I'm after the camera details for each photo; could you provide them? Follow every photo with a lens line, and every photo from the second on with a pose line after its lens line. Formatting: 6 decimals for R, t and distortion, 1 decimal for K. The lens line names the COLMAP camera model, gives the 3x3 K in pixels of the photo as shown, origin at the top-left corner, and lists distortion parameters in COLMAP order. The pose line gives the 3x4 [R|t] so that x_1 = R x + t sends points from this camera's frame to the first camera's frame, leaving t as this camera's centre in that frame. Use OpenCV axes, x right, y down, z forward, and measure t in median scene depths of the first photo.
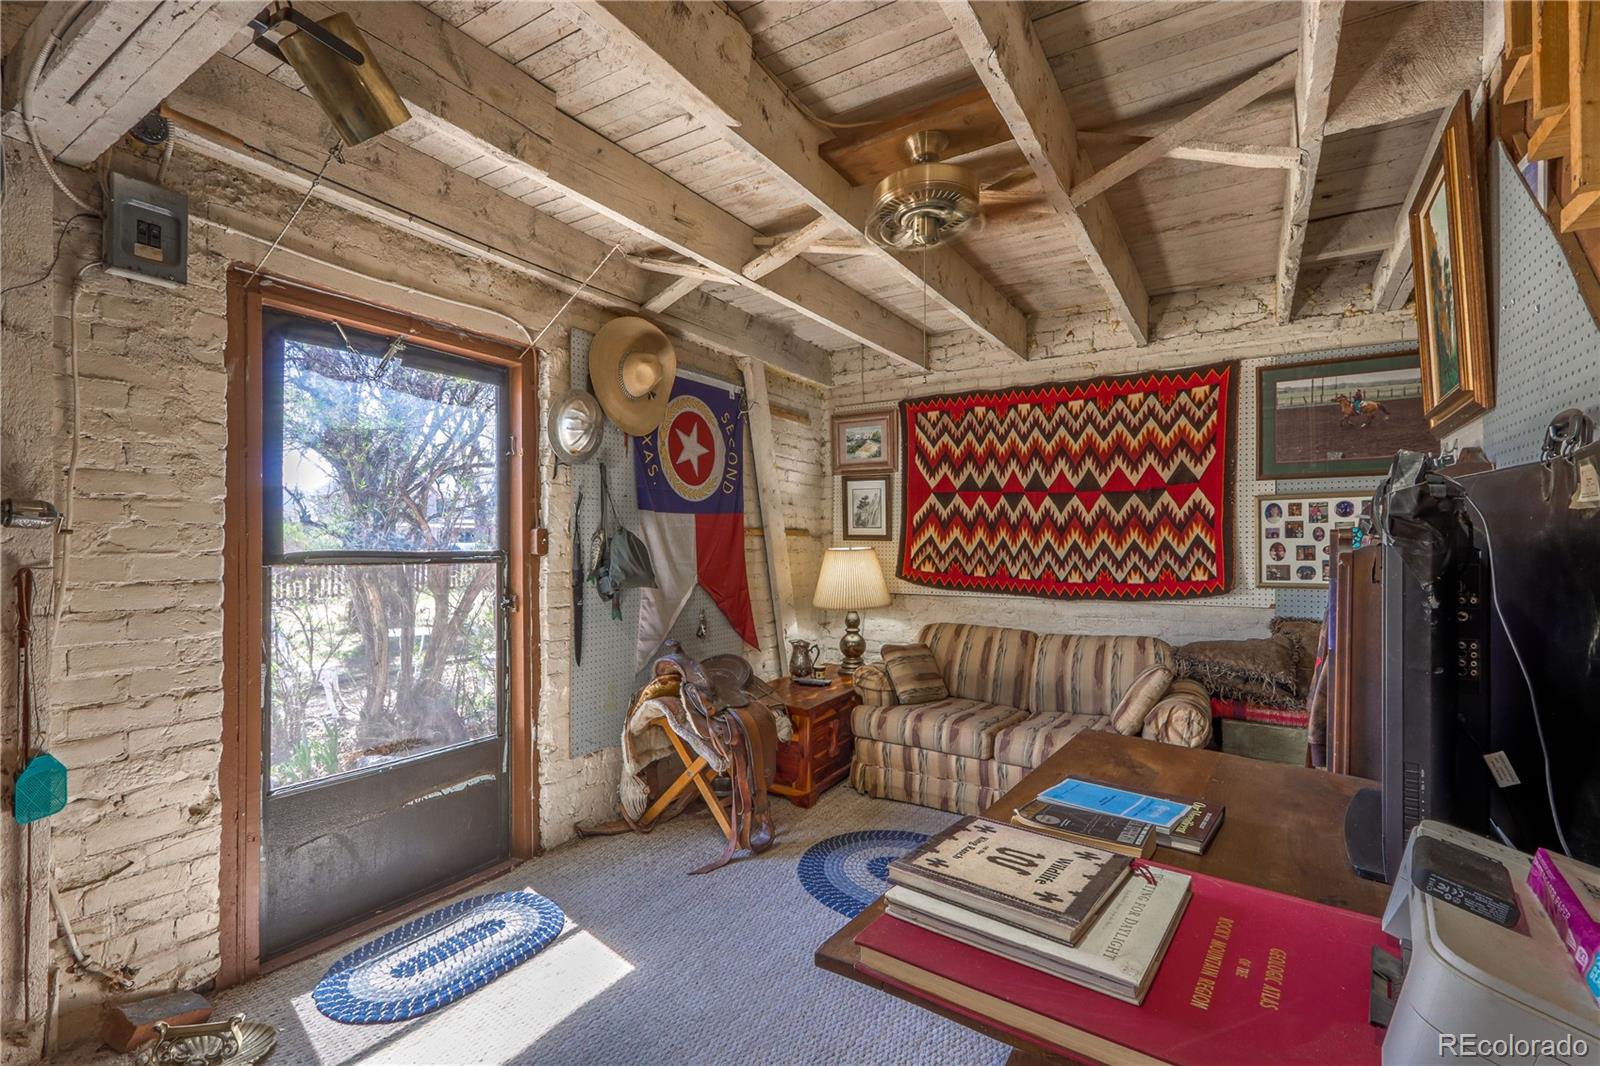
lens RADIAL K [[737.6, 0, 787.9], [0, 737.6, 538.3], [0, 0, 1]] dist [0.010971, -0.003267]
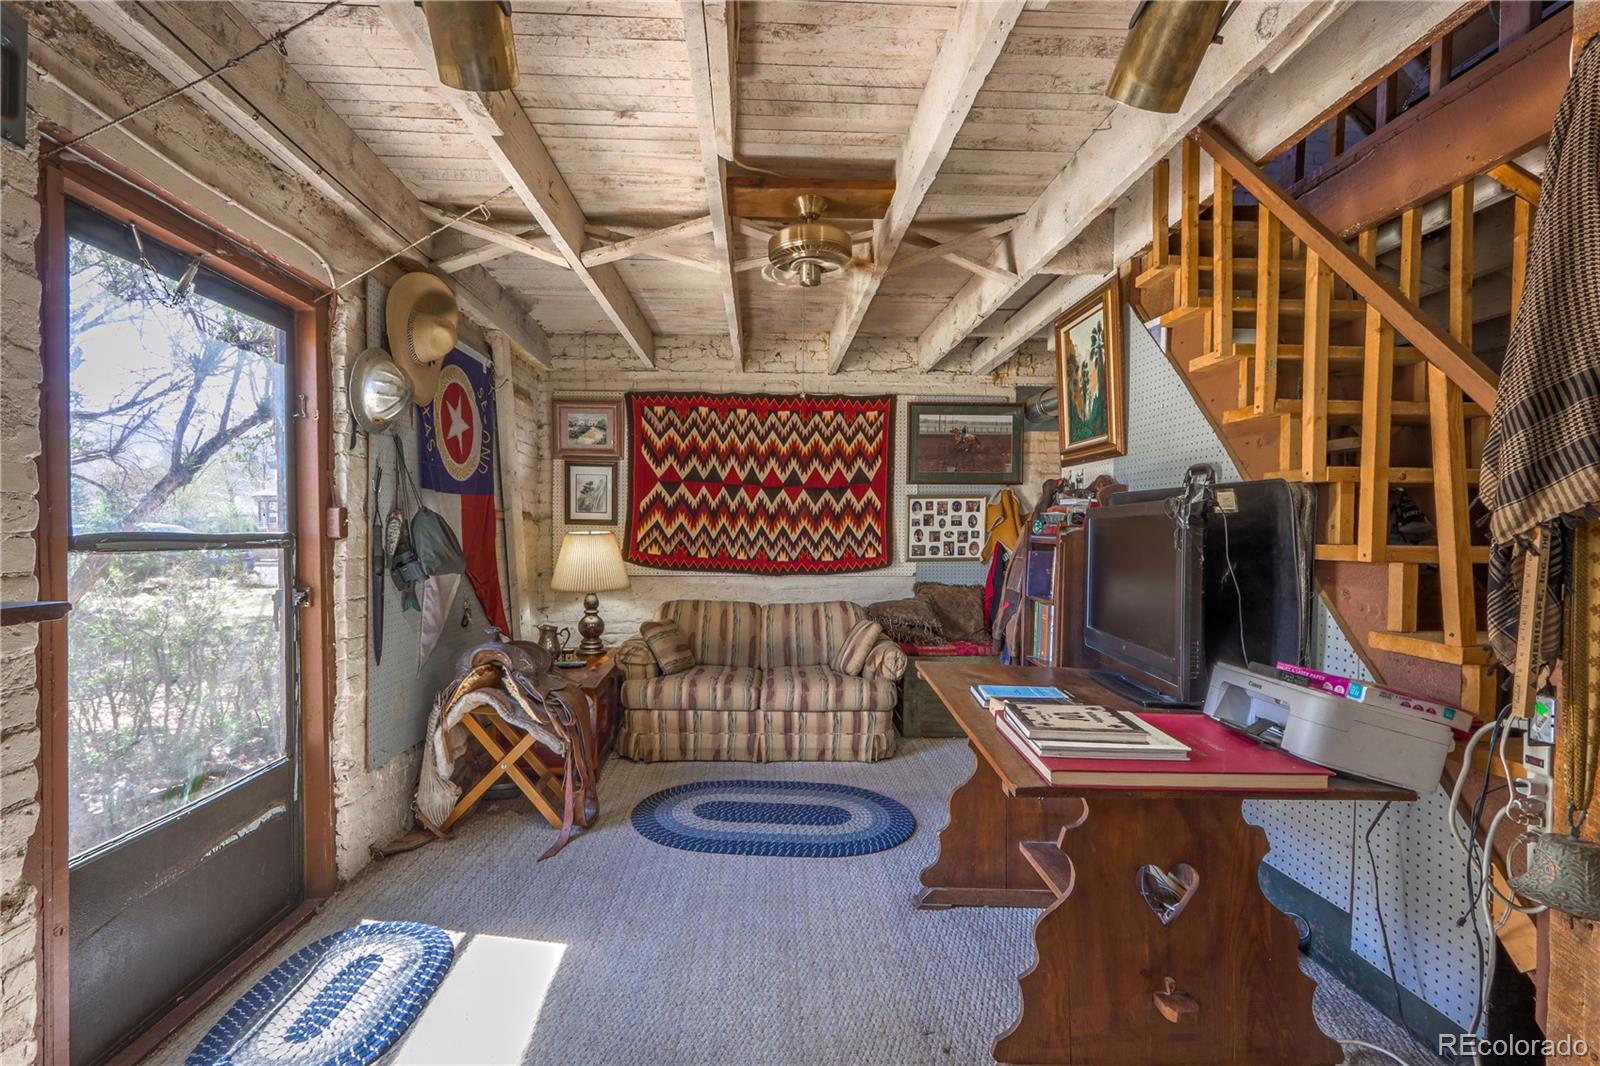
lens RADIAL K [[737.6, 0, 793.6], [0, 737.6, 536.3], [0, 0, 1]] dist [0.010971, -0.003267]
pose [[0.812593, 0.000211, 0.582832, -0.372101], [-0.010017, 0.999857, 0.013603, 0.003069], [-0.582746, -0.016892, 0.812479, 0.003238]]
